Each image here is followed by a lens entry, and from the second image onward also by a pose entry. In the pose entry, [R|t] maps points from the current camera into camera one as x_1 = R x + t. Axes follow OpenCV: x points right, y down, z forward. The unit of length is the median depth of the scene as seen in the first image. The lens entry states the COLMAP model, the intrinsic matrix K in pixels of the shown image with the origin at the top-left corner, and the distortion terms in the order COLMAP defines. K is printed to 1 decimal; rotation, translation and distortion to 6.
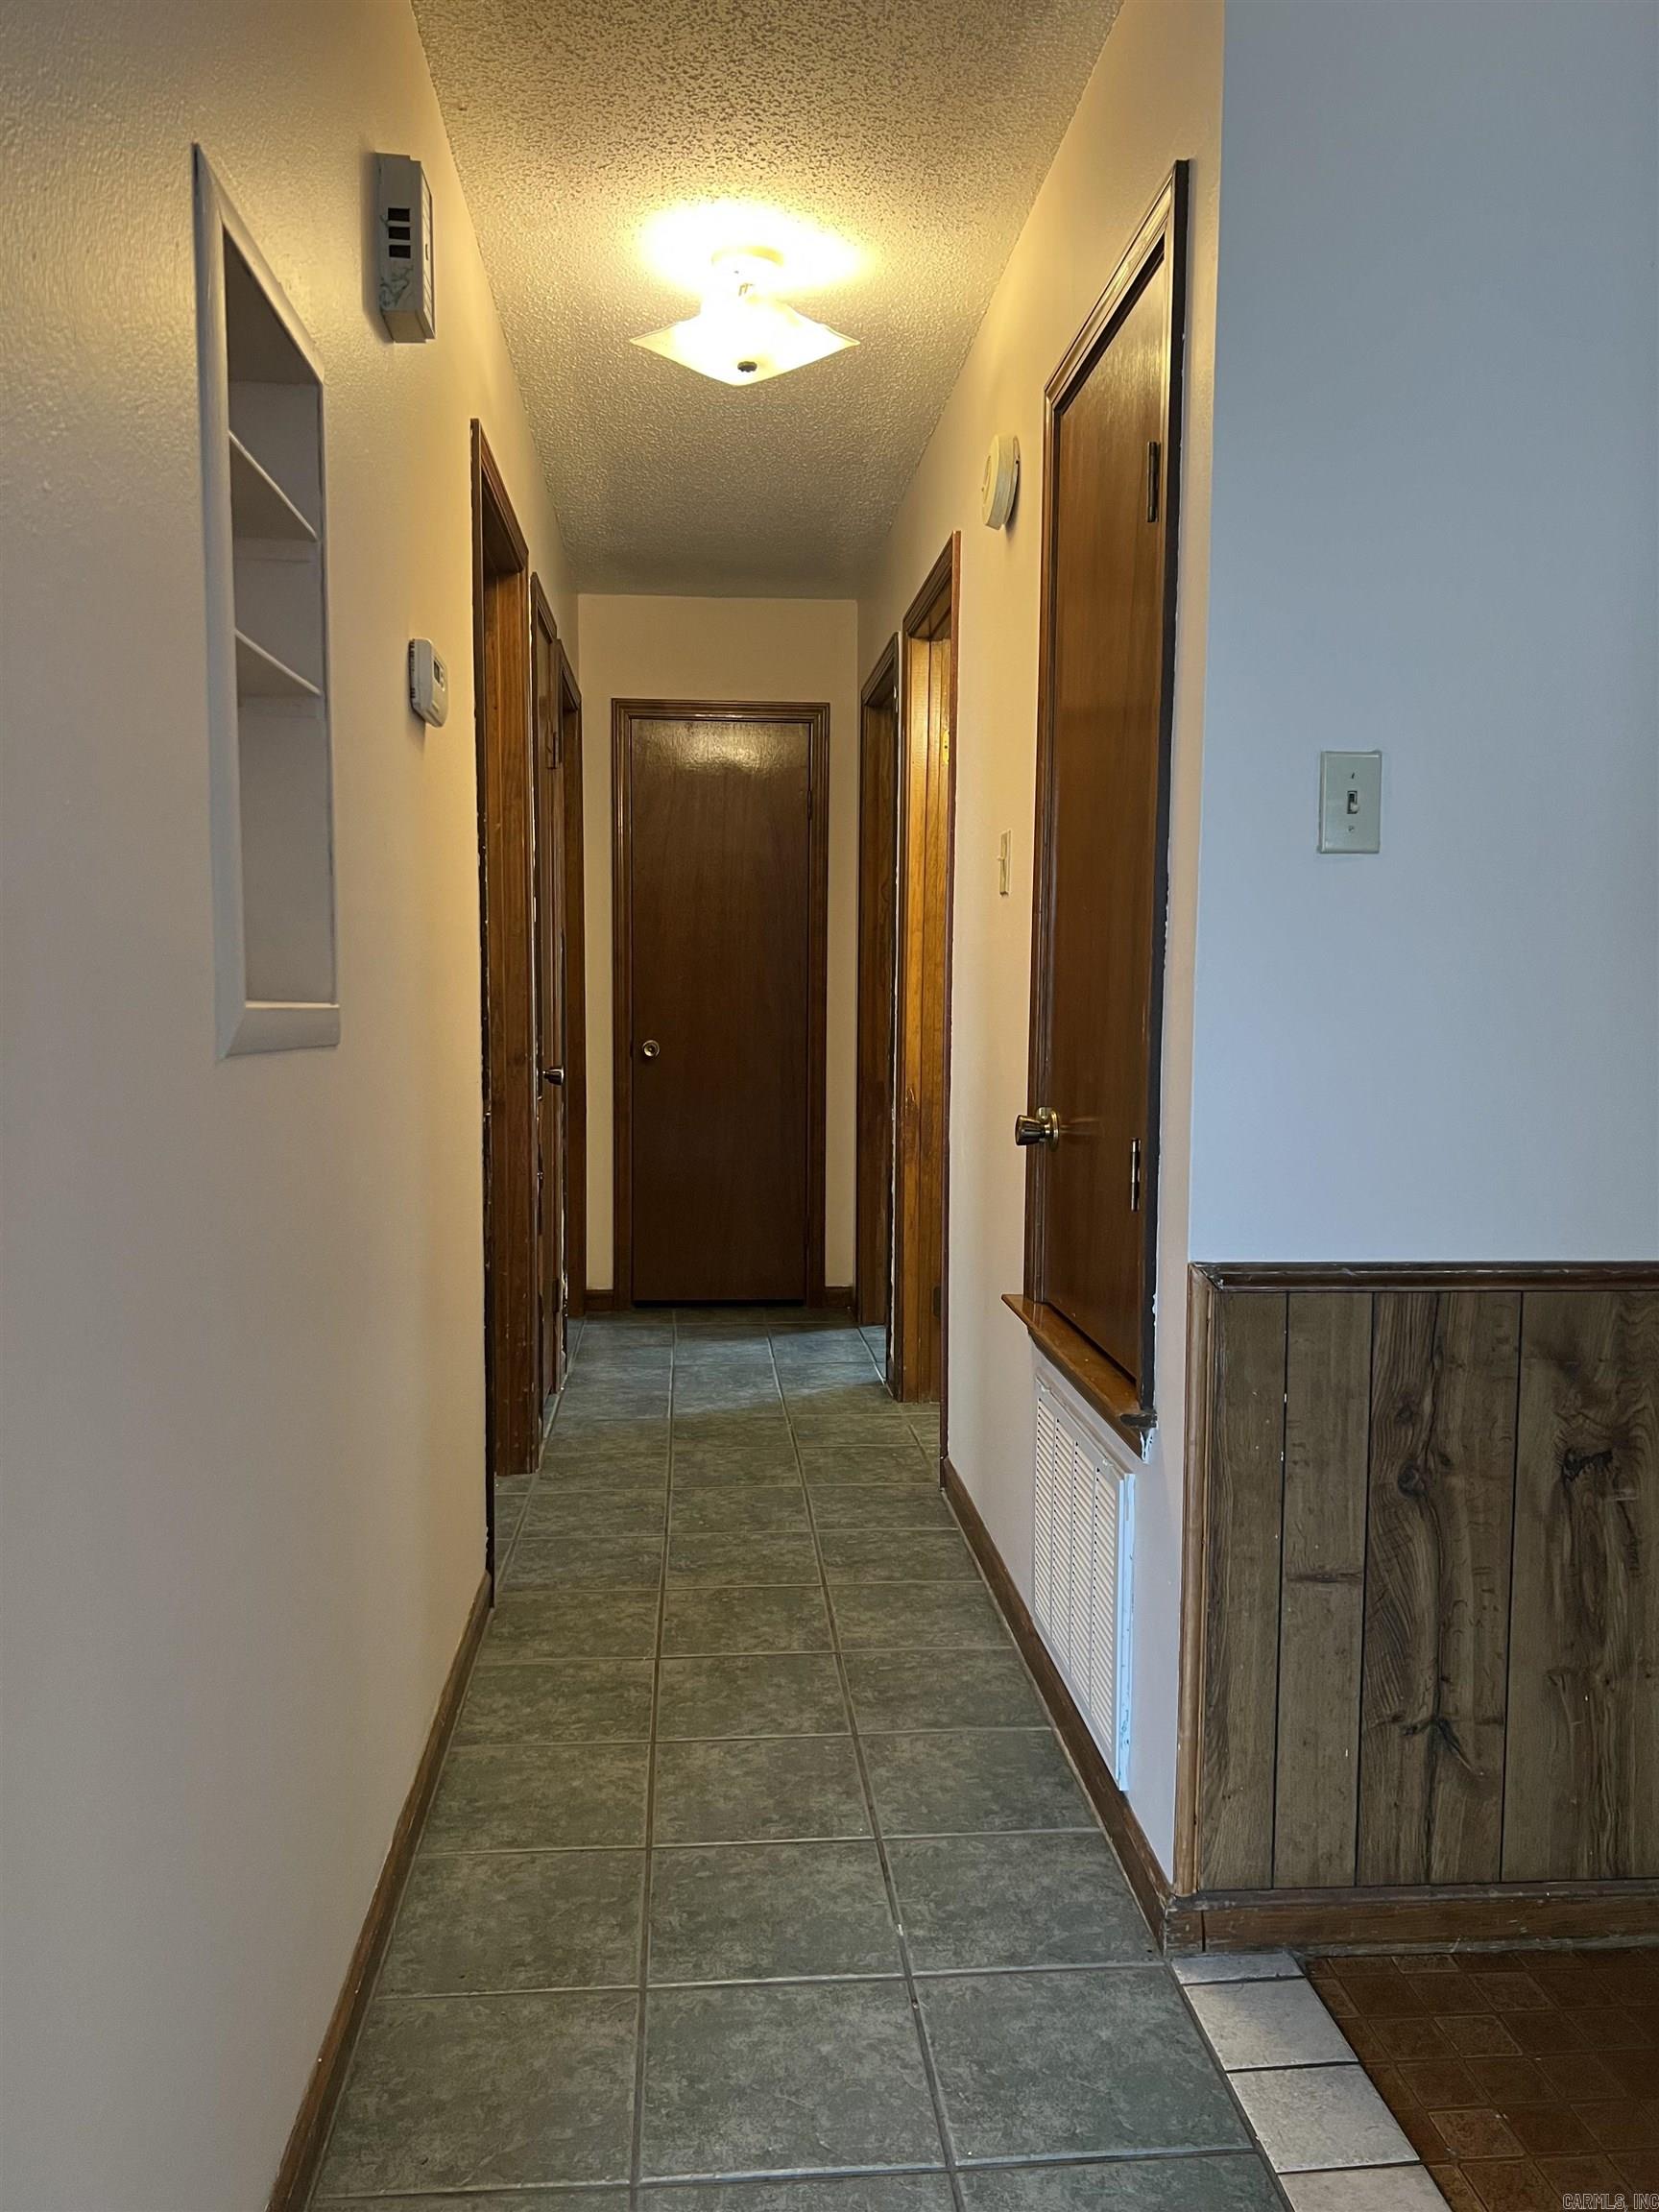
lens RADIAL K [[1662.7, 0, 828.4], [0, 1662.7, 1106.6], [0, 0, 1]] dist [0.022803, -0.031772]
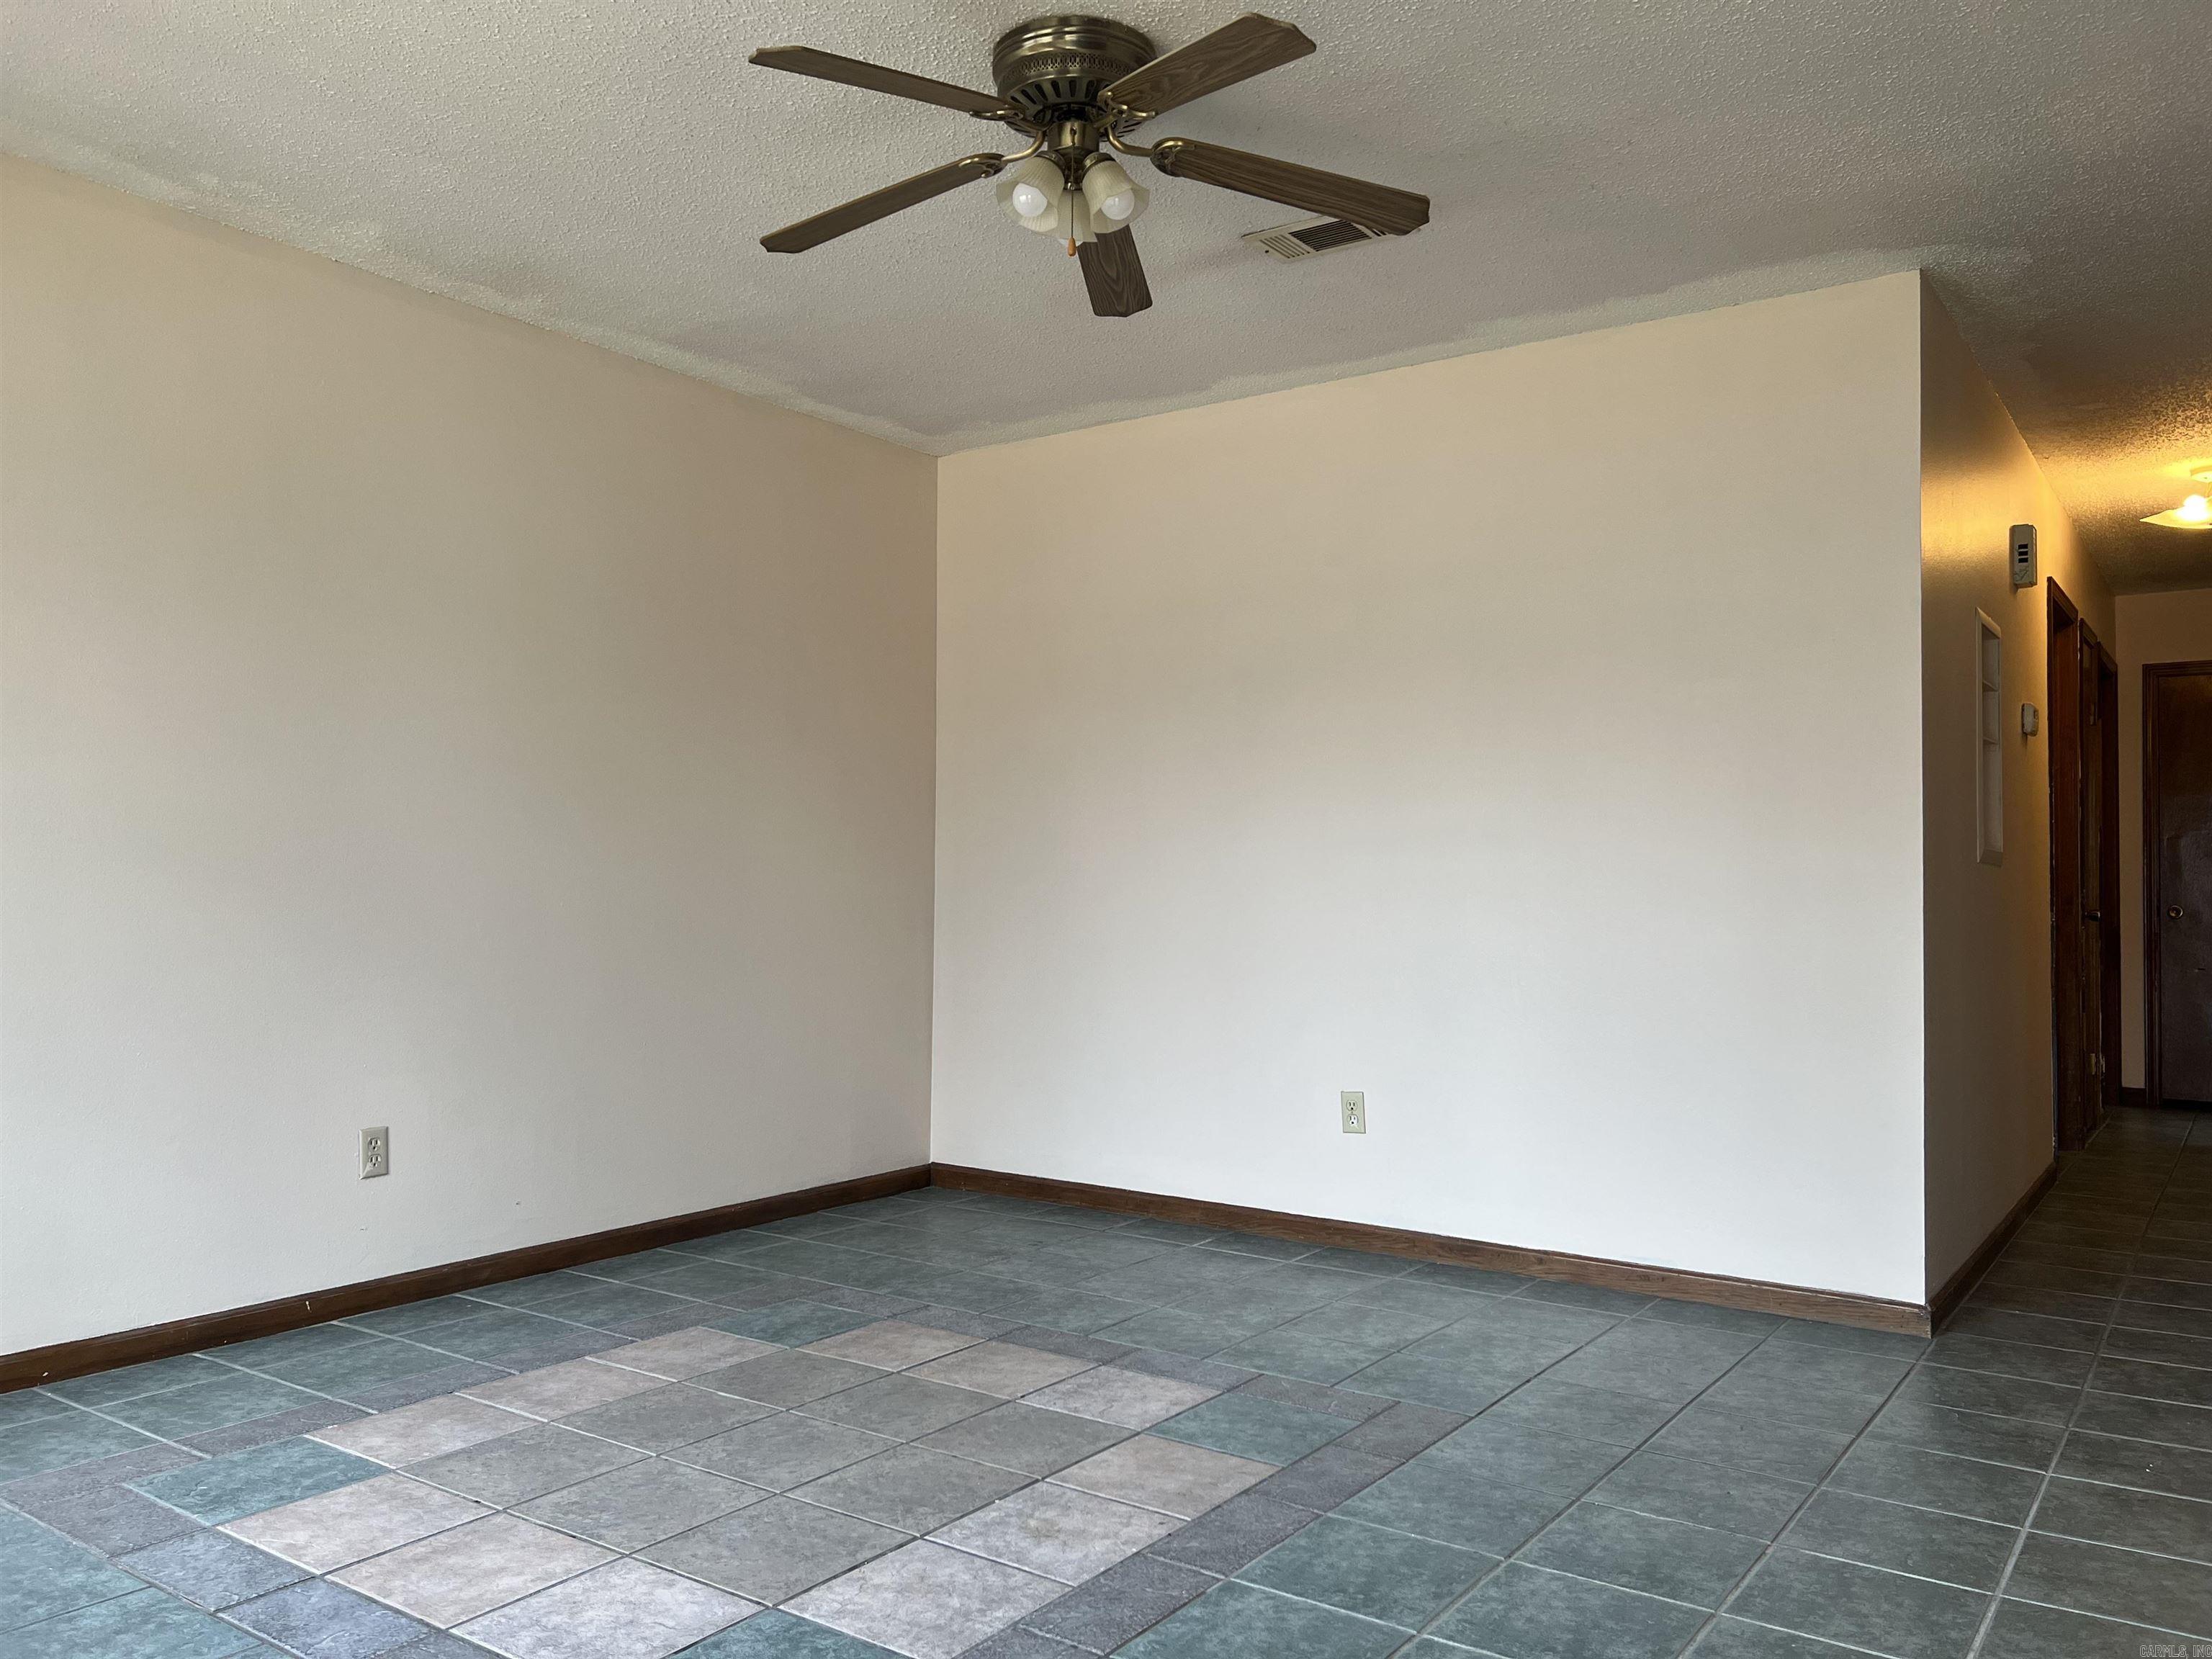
lens RADIAL K [[1662.7, 0, 1104.2], [0, 1662.7, 834.5], [0, 0, 1]] dist [0.022803, -0.031772]
pose [[0.764487, -0.015633, -0.644449, 0.150956], [-0.054284, 0.994594, -0.088522, 0.100875], [0.642349, 0.102657, 0.759506, -0.886360]]
